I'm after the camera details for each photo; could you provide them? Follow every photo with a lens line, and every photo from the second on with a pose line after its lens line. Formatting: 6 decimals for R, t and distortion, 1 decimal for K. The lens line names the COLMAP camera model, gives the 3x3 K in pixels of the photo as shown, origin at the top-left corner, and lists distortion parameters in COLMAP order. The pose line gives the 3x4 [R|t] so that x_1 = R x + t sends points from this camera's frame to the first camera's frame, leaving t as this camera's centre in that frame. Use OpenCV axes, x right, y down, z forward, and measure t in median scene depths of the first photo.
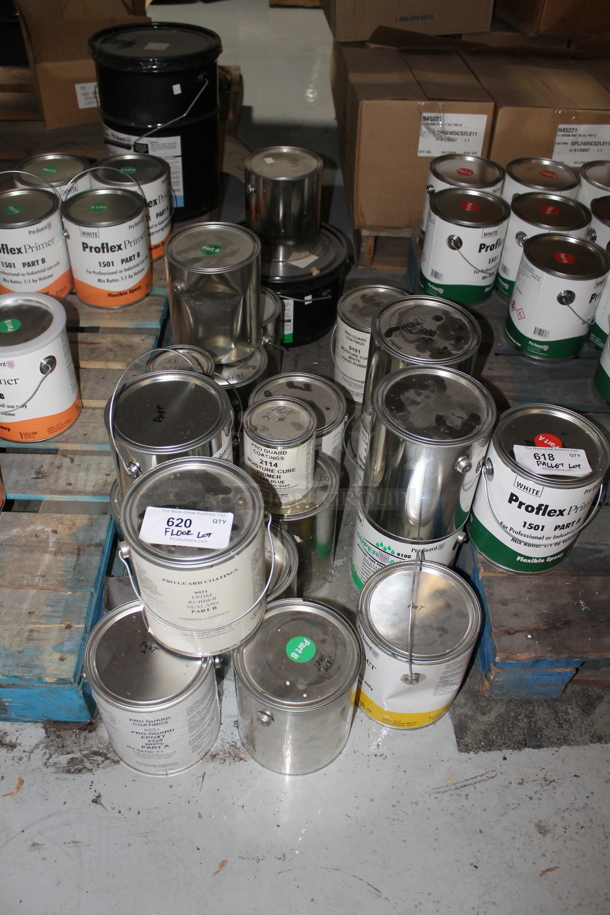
lens RADIAL K [[719.4, 0, 305.0], [0, 719.4, 457.5], [0, 0, 1]] dist [-0.083314, 0.011646]
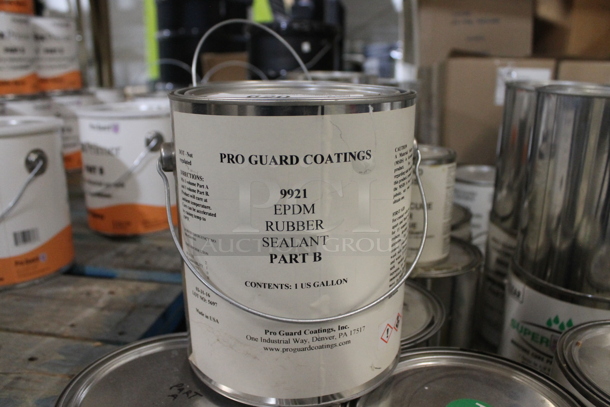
lens RADIAL K [[479.6, 0, 305.0], [0, 479.6, 203.5], [0, 0, 1]] dist [-0.083314, 0.011646]
pose [[0.990133, 0.002999, -0.140098, -0.074245], [-0.072105, 0.868165, -0.491010, 0.287922], [0.120156, 0.496267, 0.859815, 0.586177]]
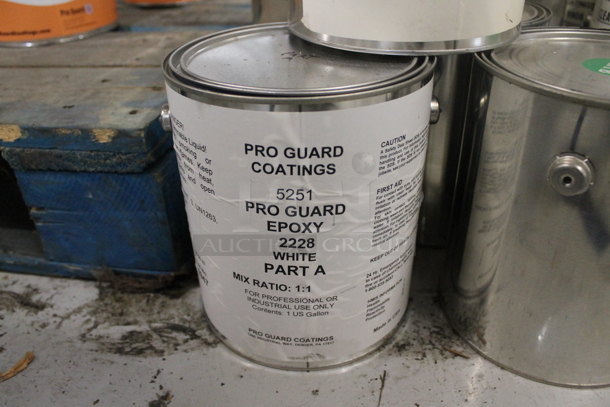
lens RADIAL K [[479.6, 0, 305.0], [0, 479.6, 203.5], [0, 0, 1]] dist [-0.083314, 0.011646]
pose [[0.988963, 0.026126, -0.145839, -0.150909], [-0.057063, 0.975561, -0.212192, 0.401980], [0.136731, 0.218172, 0.966284, 0.649326]]
